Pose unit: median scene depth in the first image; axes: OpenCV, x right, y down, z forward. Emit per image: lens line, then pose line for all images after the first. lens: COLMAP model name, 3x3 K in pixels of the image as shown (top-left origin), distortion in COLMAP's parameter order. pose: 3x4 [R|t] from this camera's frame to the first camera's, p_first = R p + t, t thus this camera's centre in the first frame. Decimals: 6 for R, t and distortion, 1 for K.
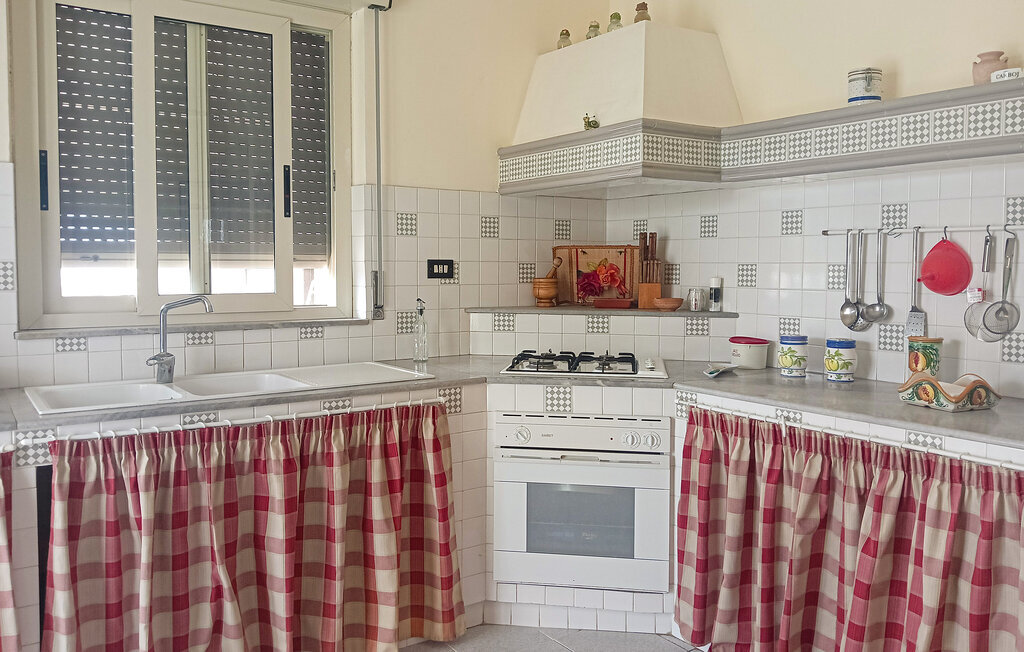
lens RADIAL K [[856.6, 0, 573.5], [0, 856.6, 328.3], [0, 0, 1]] dist [0.093142, -0.170836]
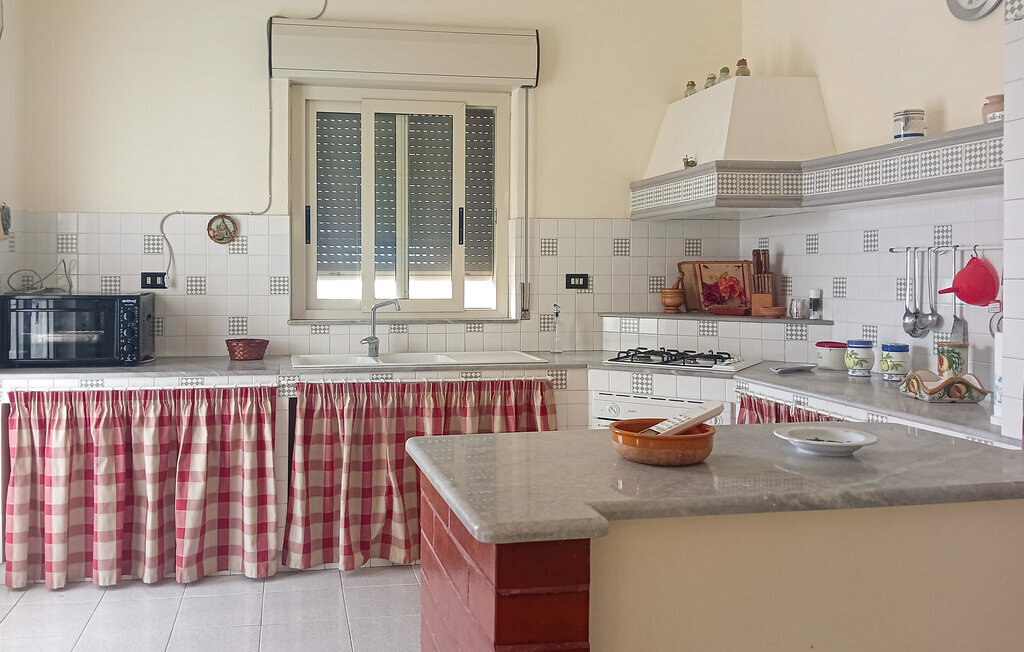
lens RADIAL K [[1047.8, 0, 512.0], [0, 1047.8, 326.0], [0, 0, 1]] dist [0.154527, -0.376033]
pose [[0.910390, 0.020953, -0.413220, 0.450354], [-0.030549, 0.999395, -0.016627, 0.028983], [0.412621, 0.027761, 0.910480, -0.506637]]
